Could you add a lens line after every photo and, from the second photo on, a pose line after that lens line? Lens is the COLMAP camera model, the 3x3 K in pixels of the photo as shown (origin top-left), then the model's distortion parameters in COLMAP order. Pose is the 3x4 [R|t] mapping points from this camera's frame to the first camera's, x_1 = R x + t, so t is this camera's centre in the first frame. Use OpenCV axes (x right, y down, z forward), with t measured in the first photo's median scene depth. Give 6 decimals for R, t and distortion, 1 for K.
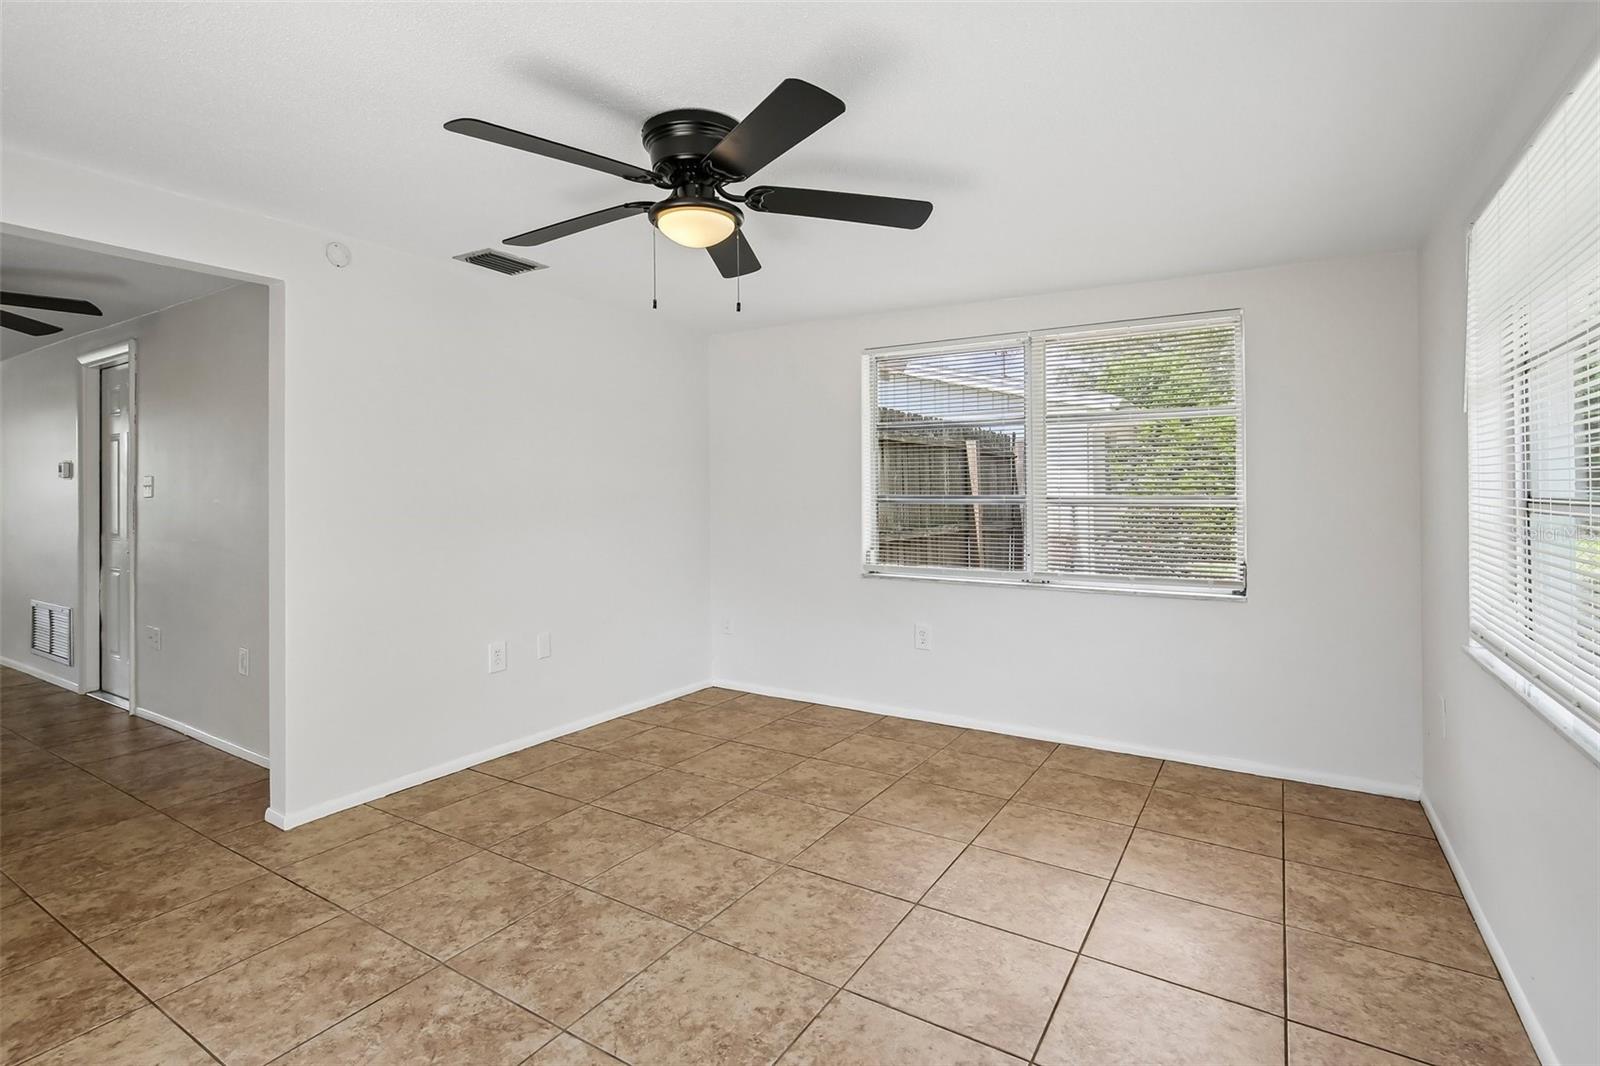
lens RADIAL K [[774.6, 0, 799.7], [0, 774.6, 522.0], [0, 0, 1]] dist [-0.013965, 0.008971]
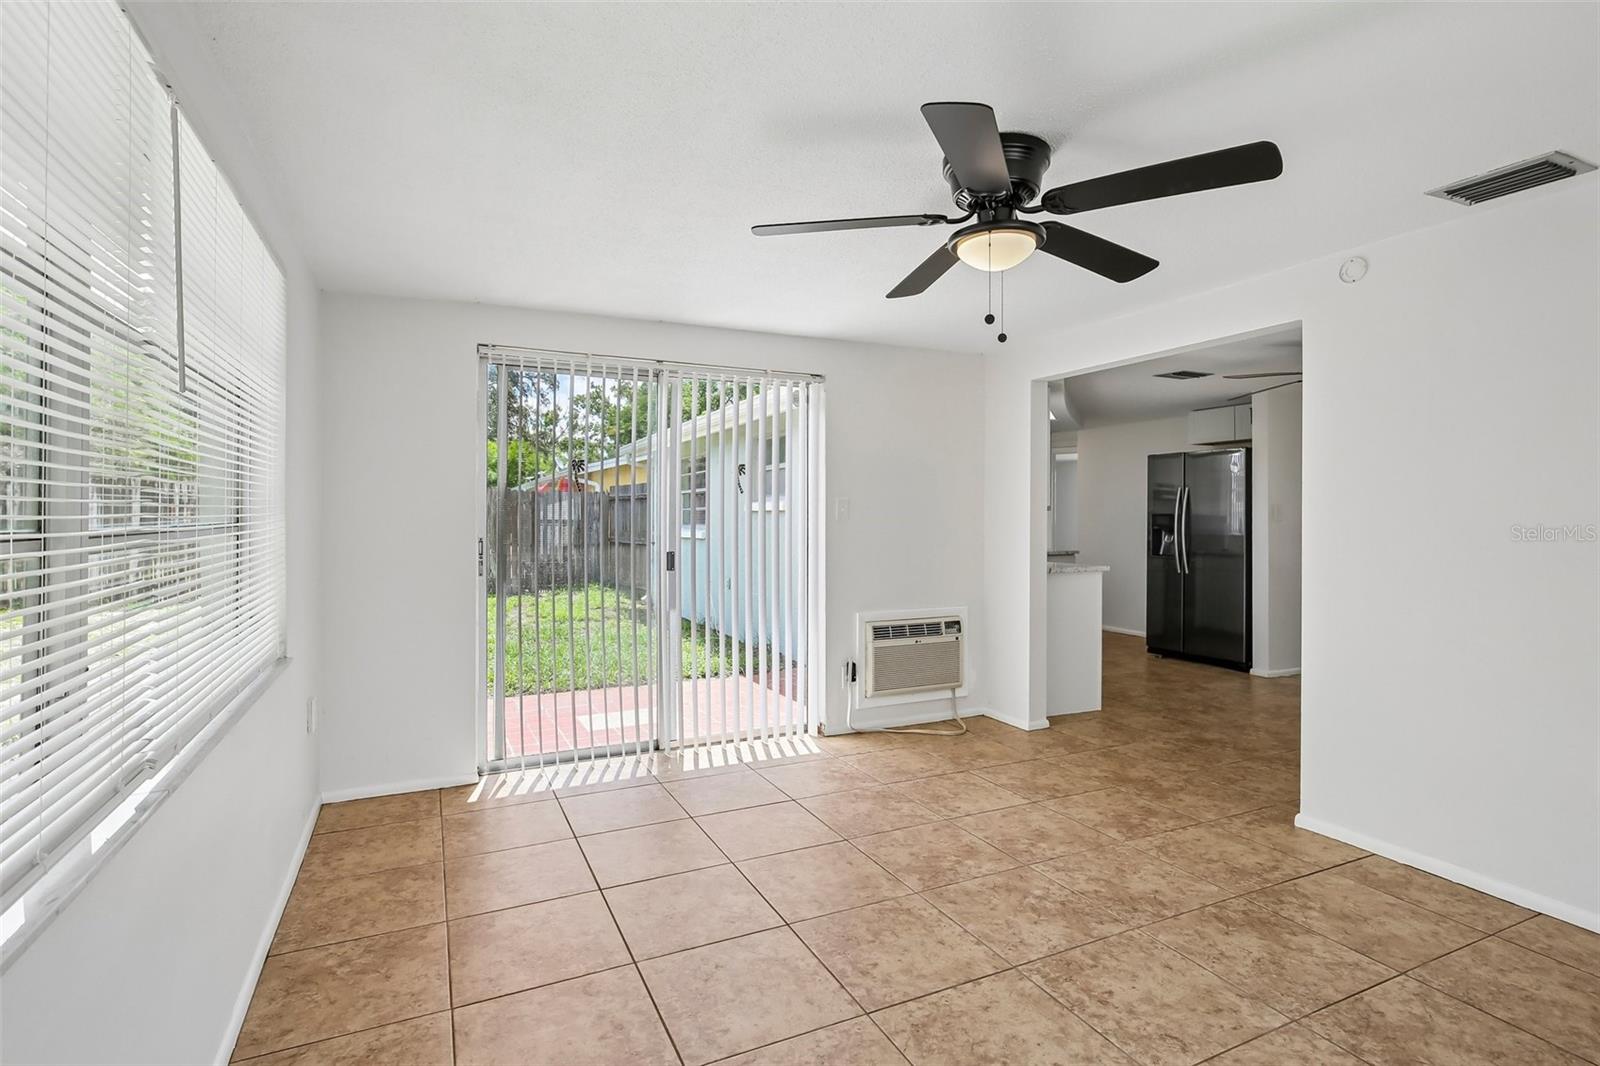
lens RADIAL K [[774.6, 0, 799.7], [0, 774.6, 522.0], [0, 0, 1]] dist [-0.013965, 0.008971]
pose [[-0.534873, 0.009389, -0.844881, 0.661524], [-0.032130, 0.998989, 0.031443, -0.047481], [0.844322, 0.043963, -0.534030, 1.001402]]
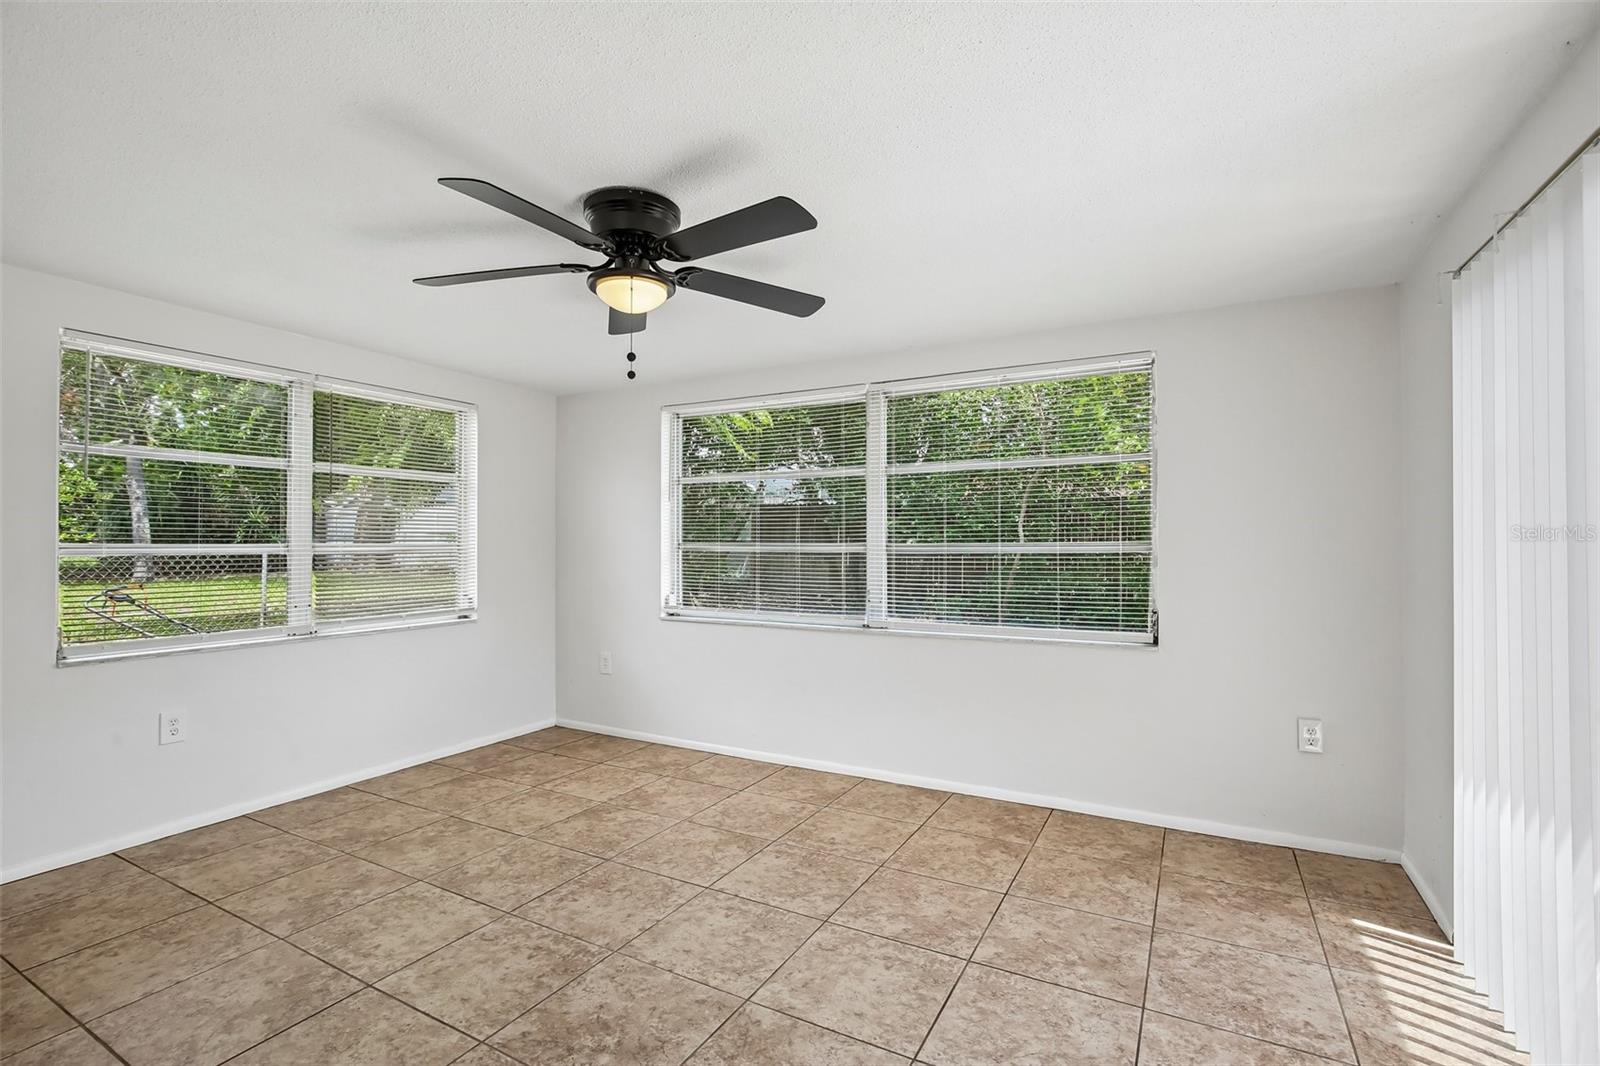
lens RADIAL K [[733.2, 0, 775.7], [0, 733.2, 527.7], [0, 0, 1]] dist [-0.015574, 0.000048]
pose [[-0.028526, 0.018874, 0.999415, -0.919668], [0.039843, 0.999049, -0.017730, -0.024789], [-0.998799, 0.039314, -0.029251, 0.617563]]
